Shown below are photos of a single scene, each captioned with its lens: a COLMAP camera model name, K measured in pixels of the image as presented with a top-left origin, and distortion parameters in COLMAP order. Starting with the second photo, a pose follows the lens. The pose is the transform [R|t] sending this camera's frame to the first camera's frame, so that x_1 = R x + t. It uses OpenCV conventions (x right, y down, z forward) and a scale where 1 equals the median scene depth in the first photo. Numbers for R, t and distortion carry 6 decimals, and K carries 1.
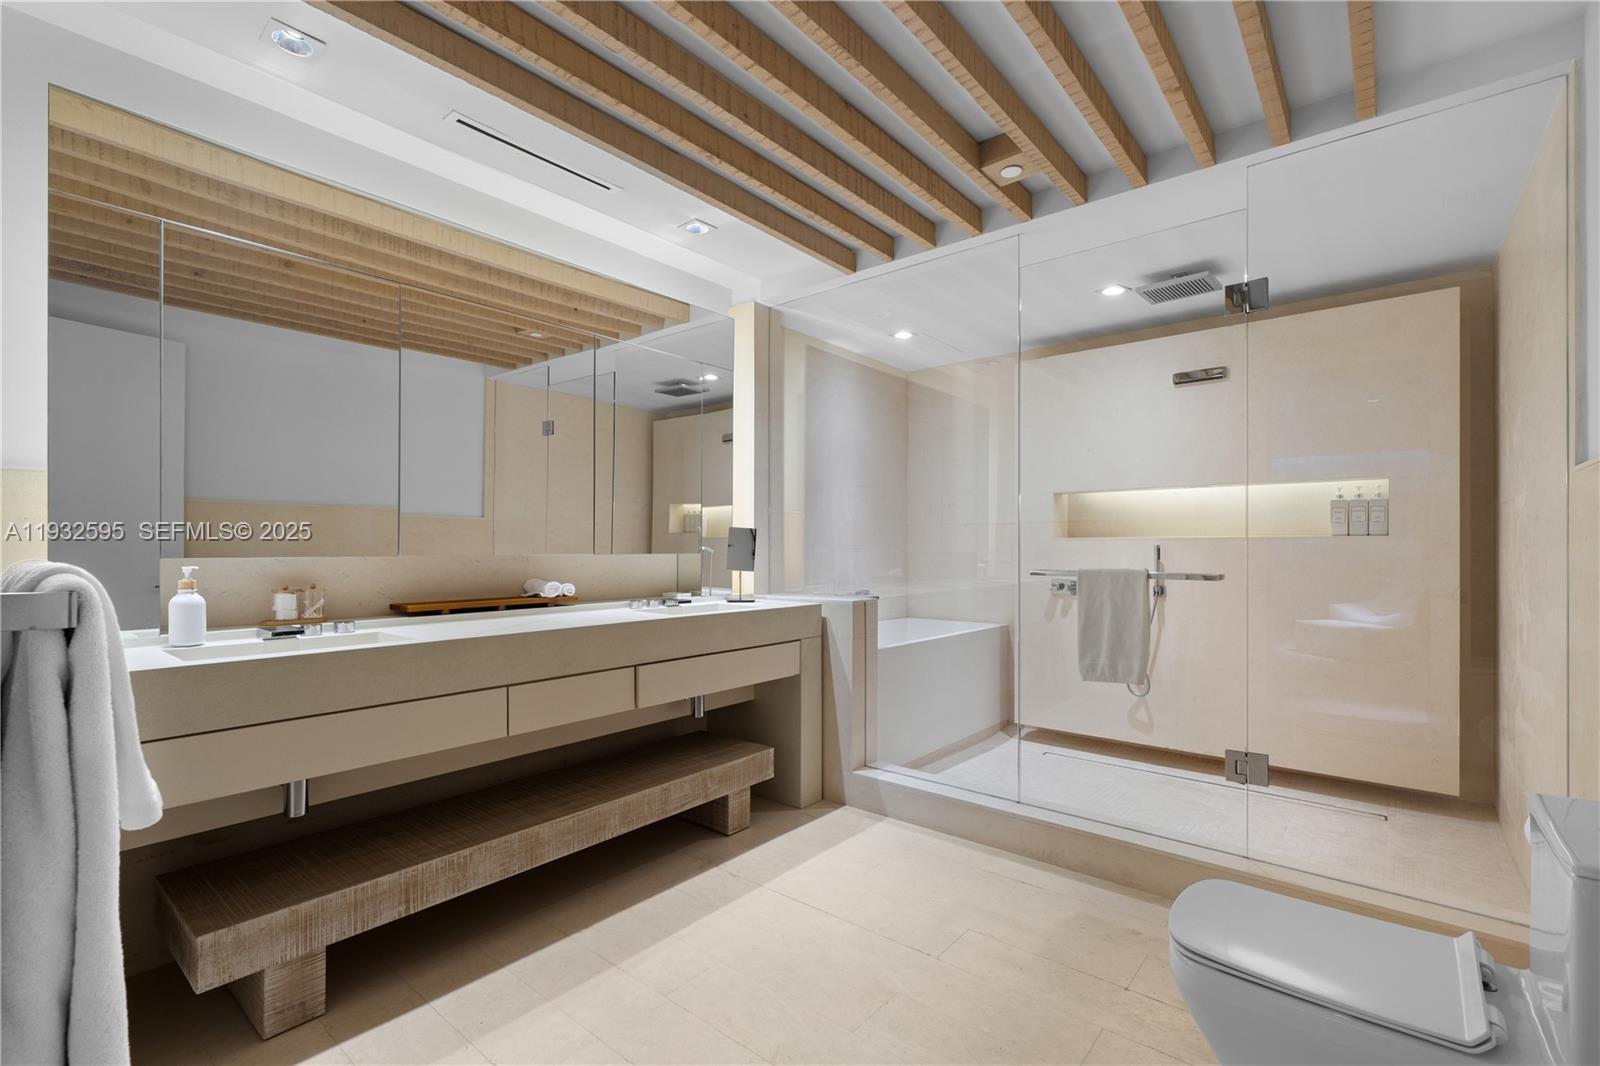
lens RADIAL K [[714.7, 0, 772.4], [0, 714.7, 530.3], [0, 0, 1]] dist [0.001909, -0.000257]
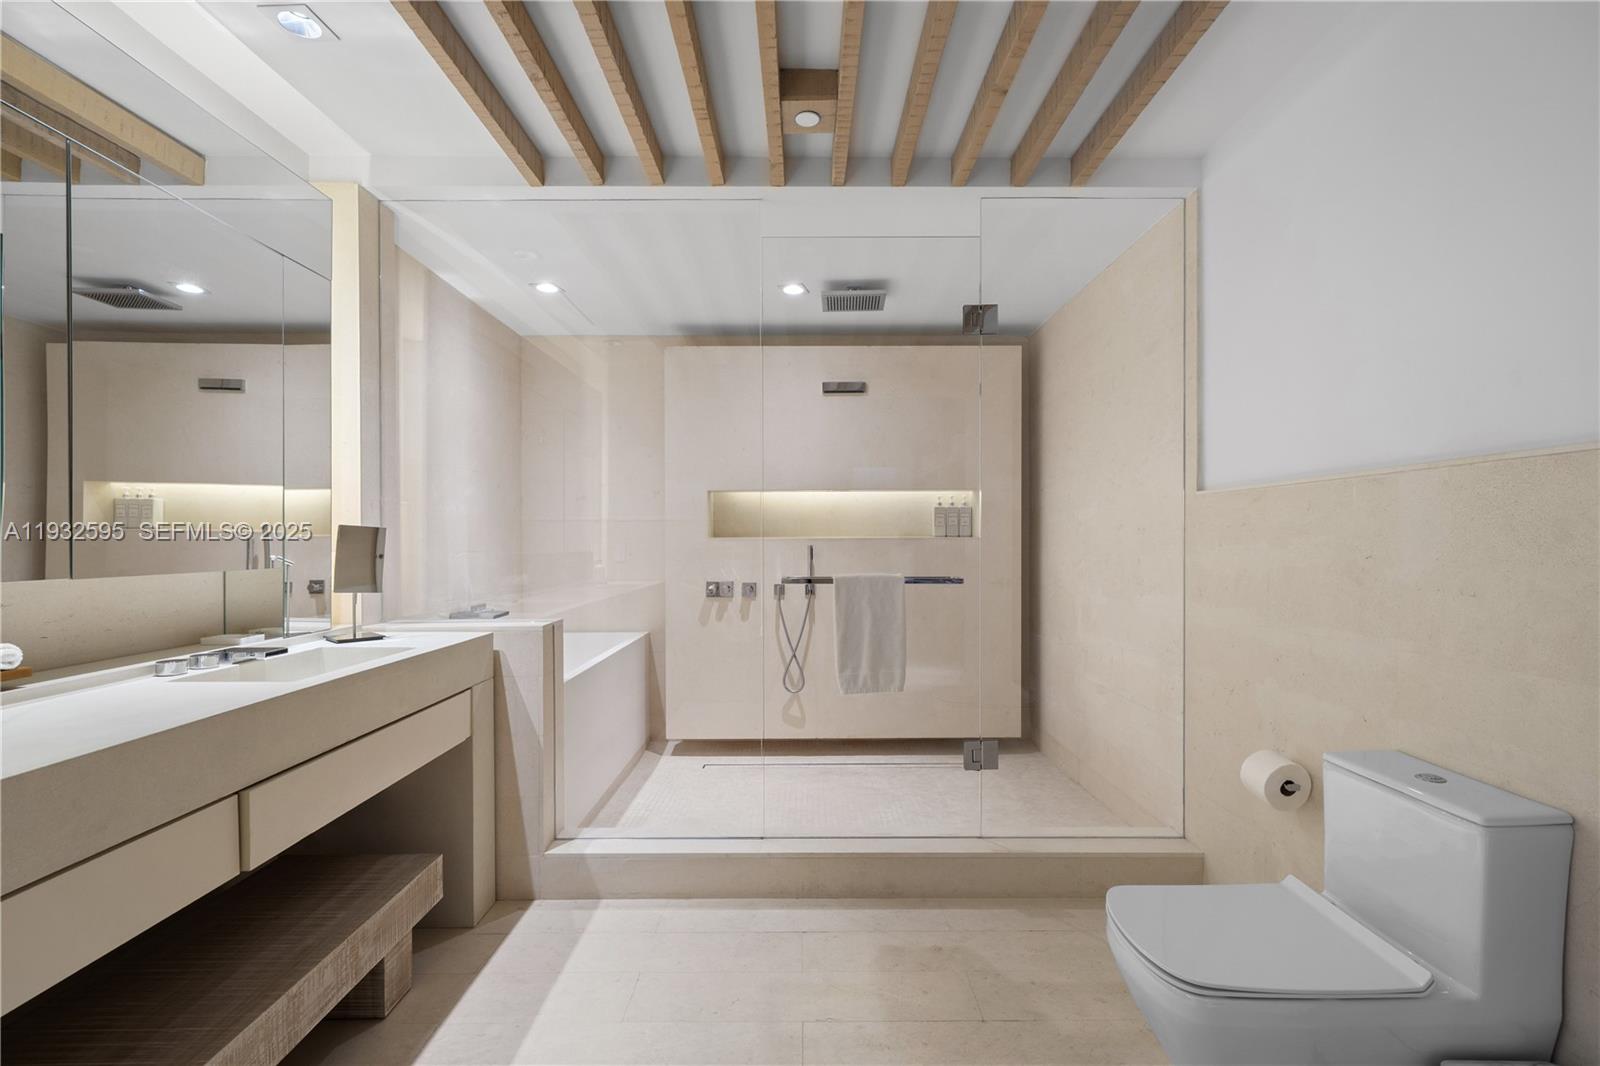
lens RADIAL K [[714.7, 0, 804.6], [0, 714.7, 537.0], [0, 0, 1]] dist [0.001909, -0.000257]
pose [[0.750626, -0.002093, 0.660724, -0.176792], [-0.010290, 0.999837, 0.014857, -0.008152], [-0.660648, -0.017951, 0.750482, 0.258079]]
